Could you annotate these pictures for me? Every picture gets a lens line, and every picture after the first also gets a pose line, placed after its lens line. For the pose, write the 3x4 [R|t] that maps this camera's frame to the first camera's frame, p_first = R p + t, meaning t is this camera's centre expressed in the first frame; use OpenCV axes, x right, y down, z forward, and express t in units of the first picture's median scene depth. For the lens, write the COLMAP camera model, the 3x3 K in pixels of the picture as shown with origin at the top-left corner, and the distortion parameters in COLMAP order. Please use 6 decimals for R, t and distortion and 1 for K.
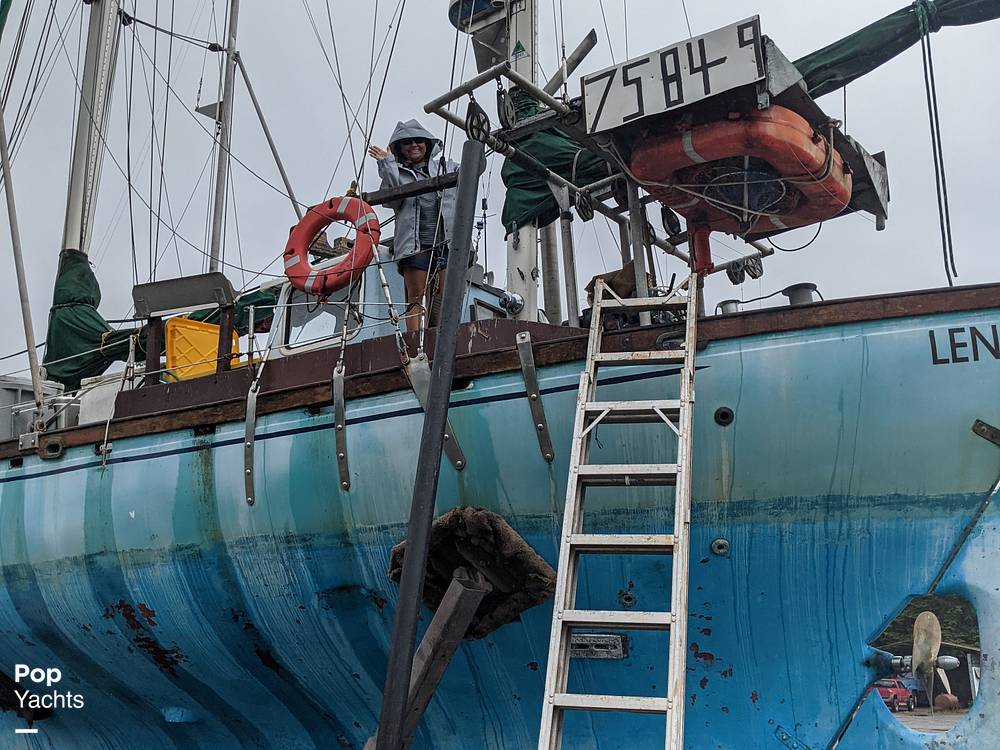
lens RADIAL K [[1042.3, 0, 500.0], [0, 1042.3, 375.0], [0, 0, 1]] dist [0.004829, -0.003721]
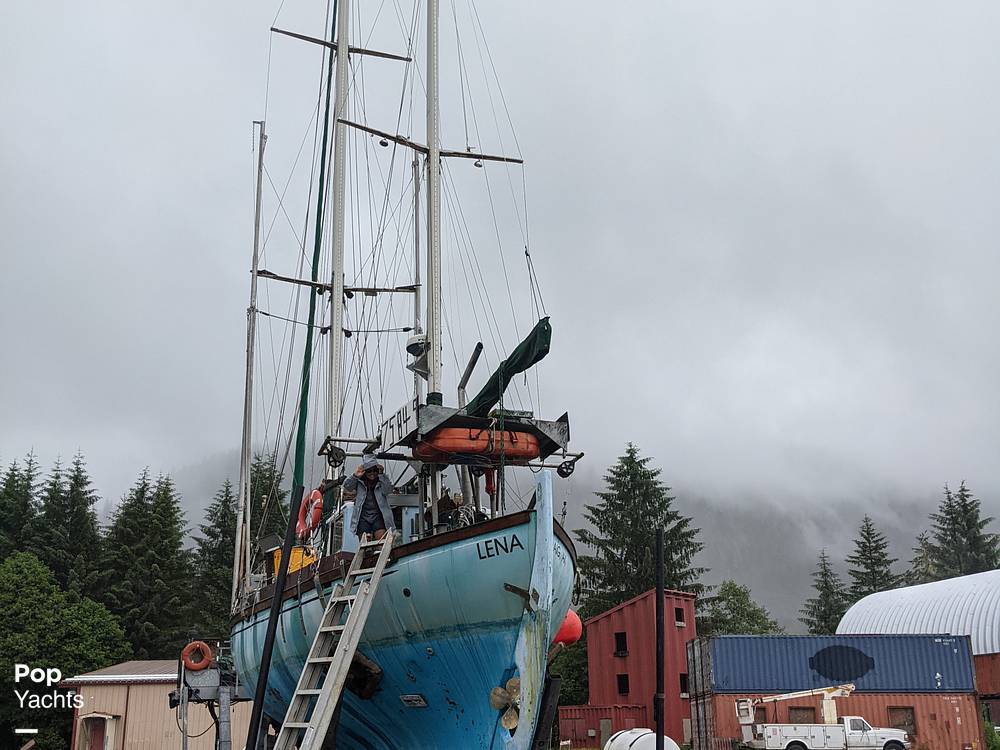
lens RADIAL K [[1042.3, 0, 500.0], [0, 1042.3, 375.0], [0, 0, 1]] dist [0.004829, -0.003721]
pose [[0.852855, -0.192893, -0.485212, 1.512995], [0.167138, 0.981219, -0.096301, -0.163052], [0.494675, 0.001033, 0.869077, -0.797233]]
